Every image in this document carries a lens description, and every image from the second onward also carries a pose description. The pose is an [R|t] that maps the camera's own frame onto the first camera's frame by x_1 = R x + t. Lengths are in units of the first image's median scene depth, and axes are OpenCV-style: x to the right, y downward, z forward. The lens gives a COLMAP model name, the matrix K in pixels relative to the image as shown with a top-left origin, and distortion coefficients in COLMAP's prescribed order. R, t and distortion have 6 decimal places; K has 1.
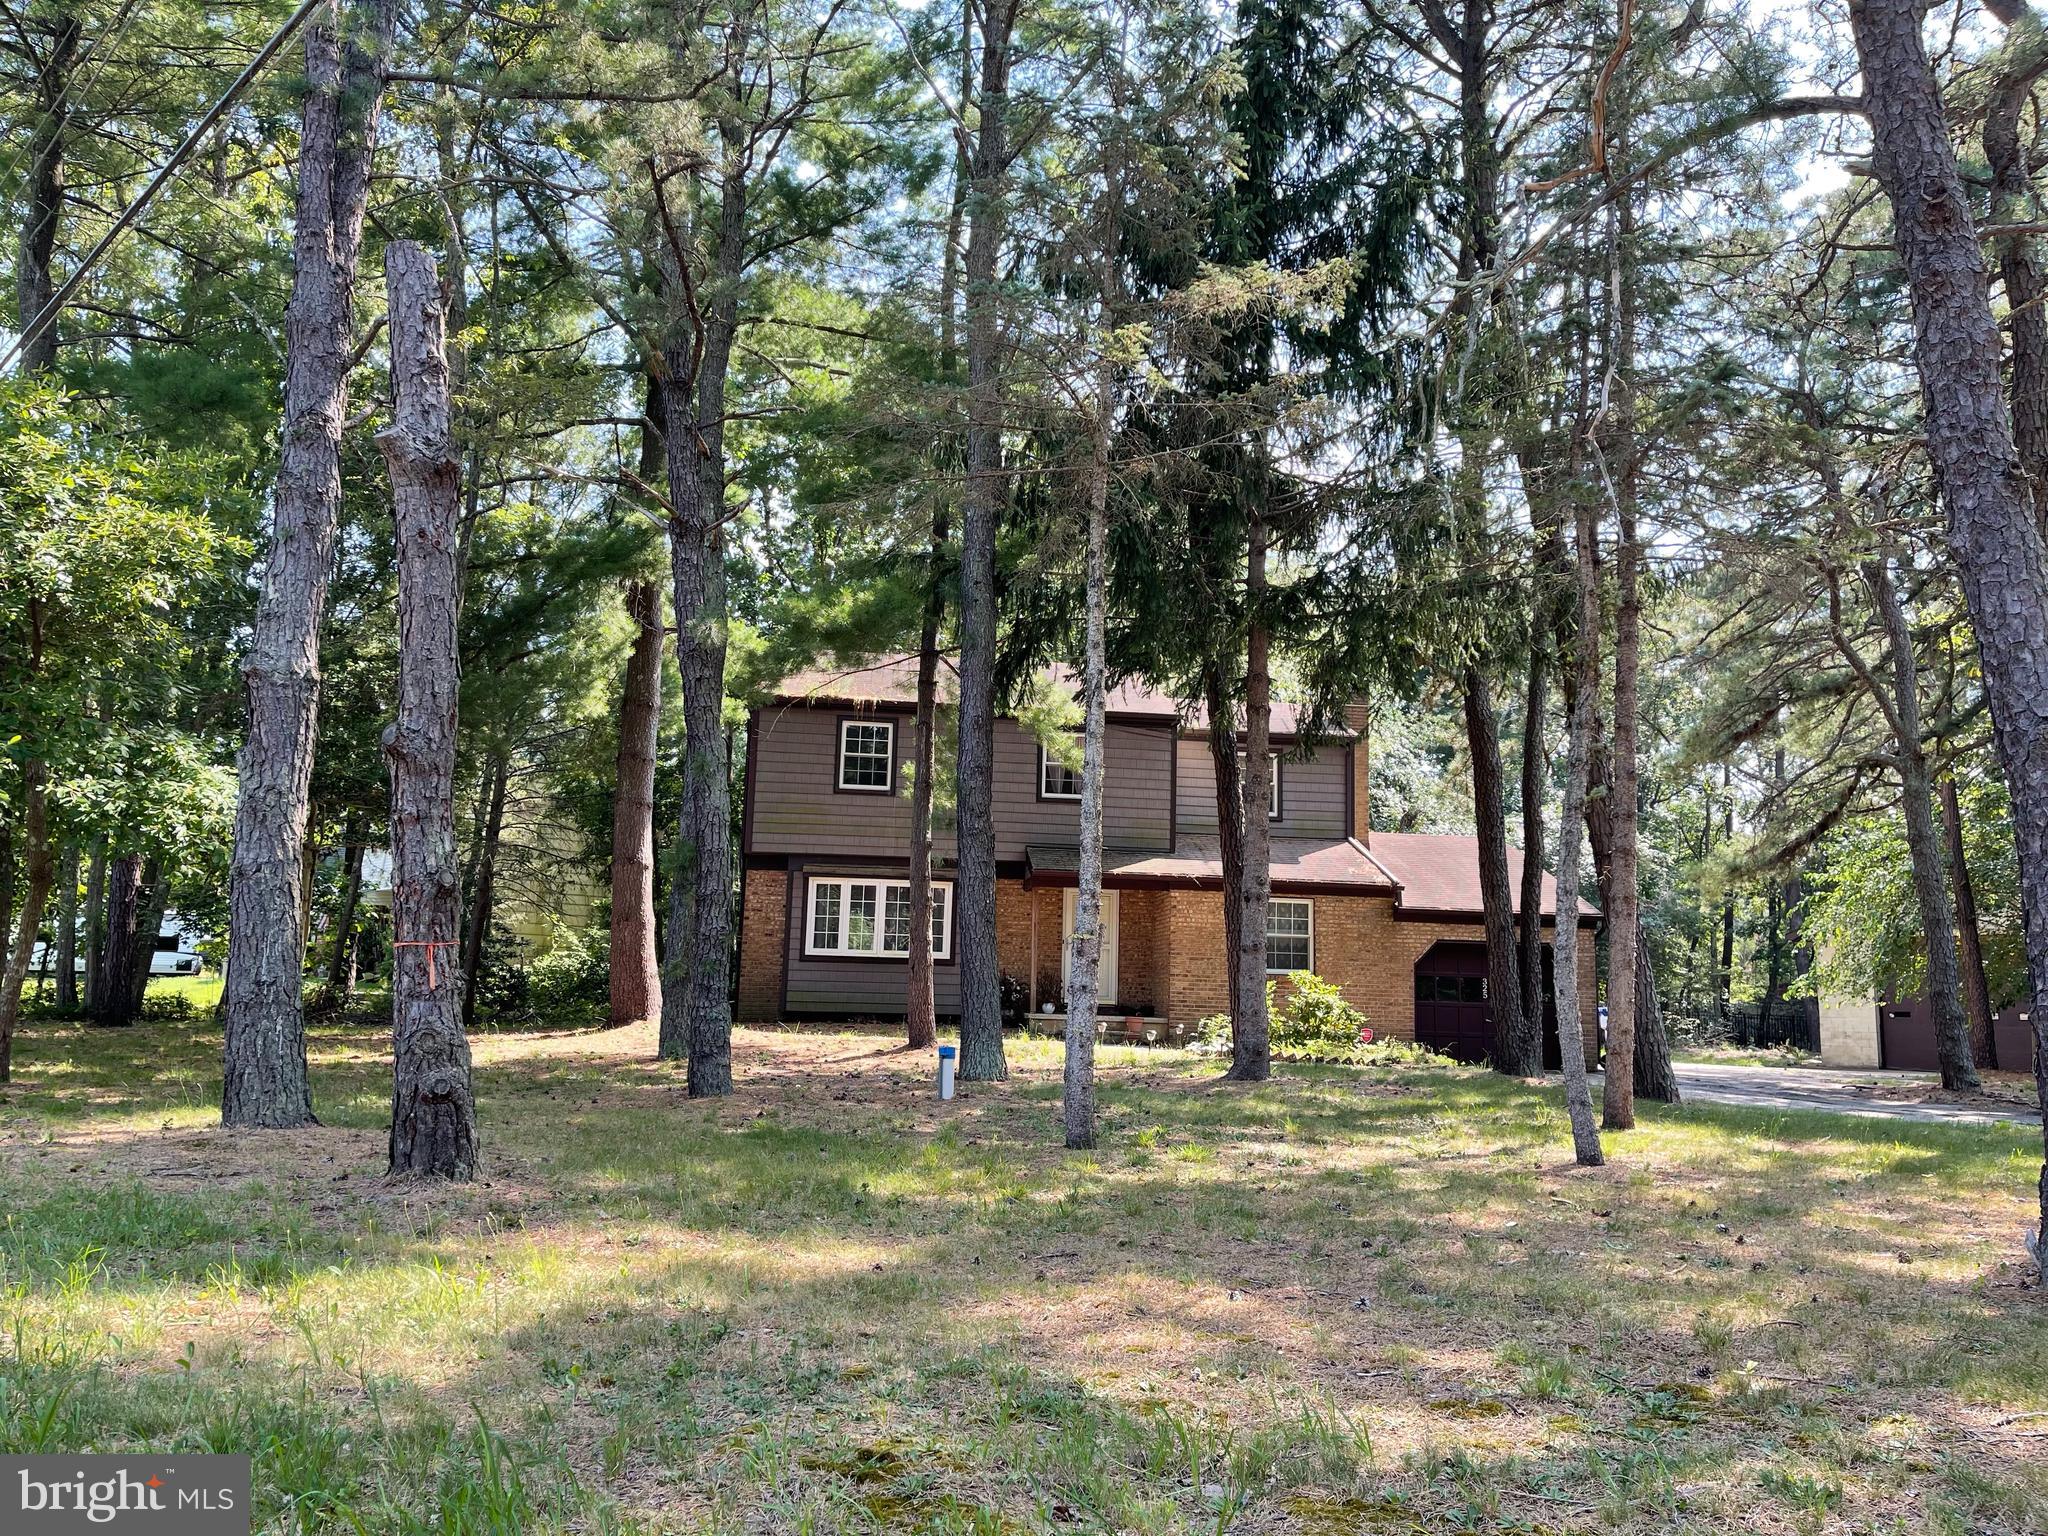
lens RADIAL K [[1563.7, 0, 1023.0], [0, 1563.7, 770.7], [0, 0, 1]] dist [-0.000664, 0.000121]
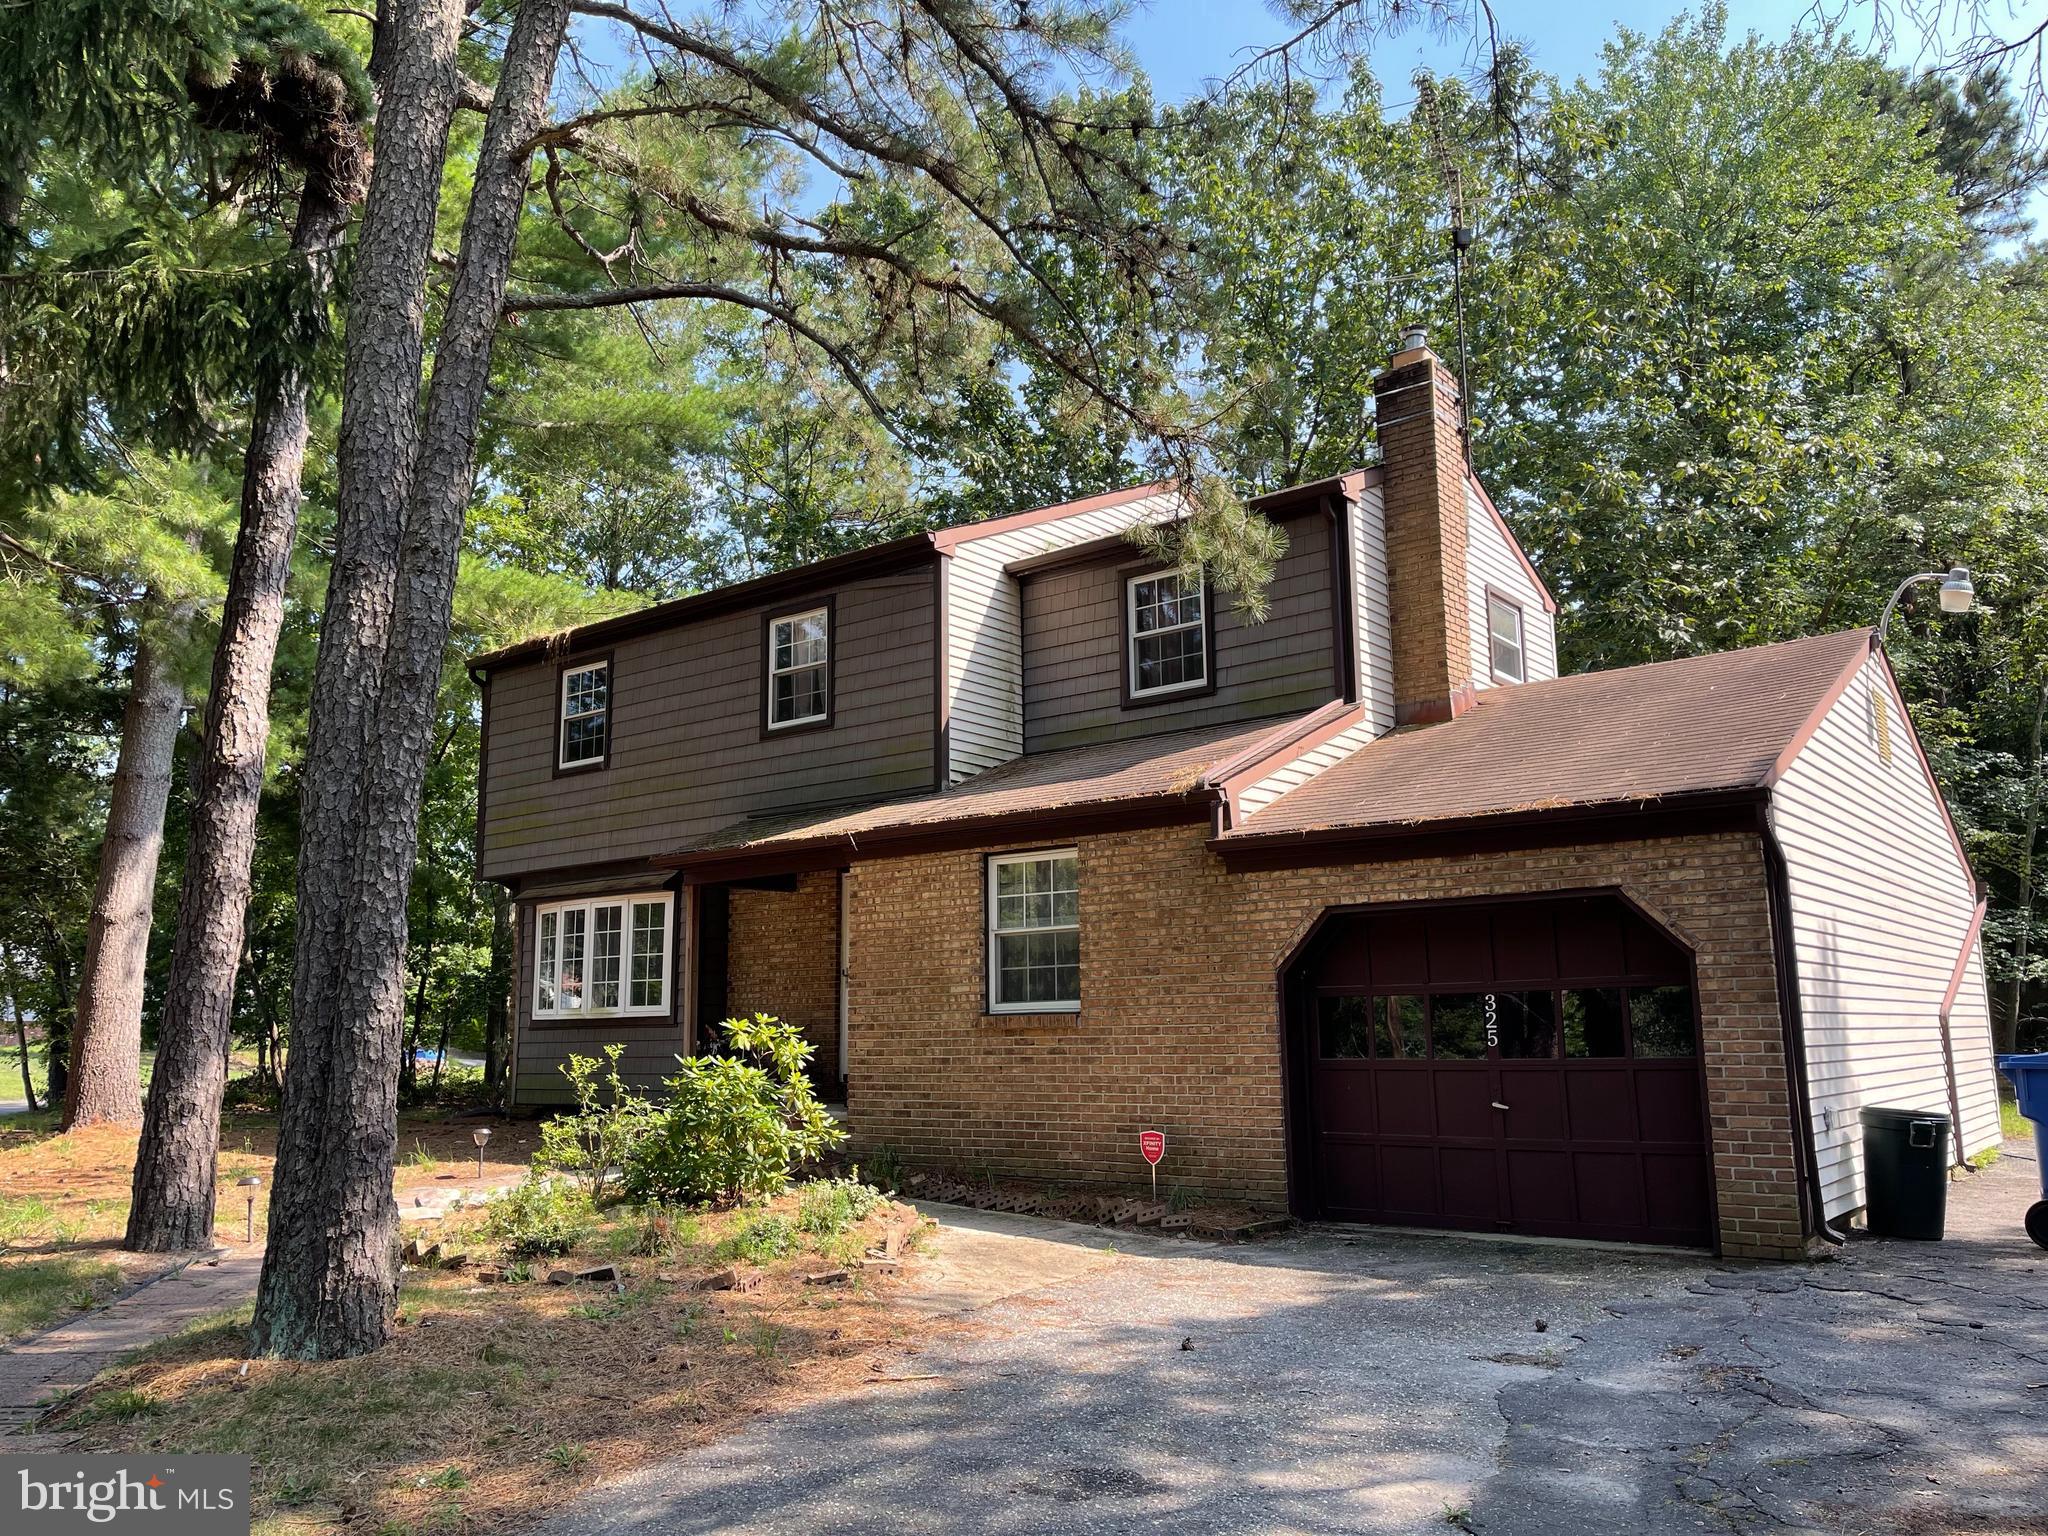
lens RADIAL K [[1563.7, 0, 1024.2], [0, 1563.7, 761.4], [0, 0, 1]] dist [-0.000664, 0.000121]
pose [[0.688589, -0.161652, -0.706904, 0.503022], [0.132802, 0.986461, -0.096218, 0.099687], [0.712887, -0.027624, 0.700734, 0.667183]]
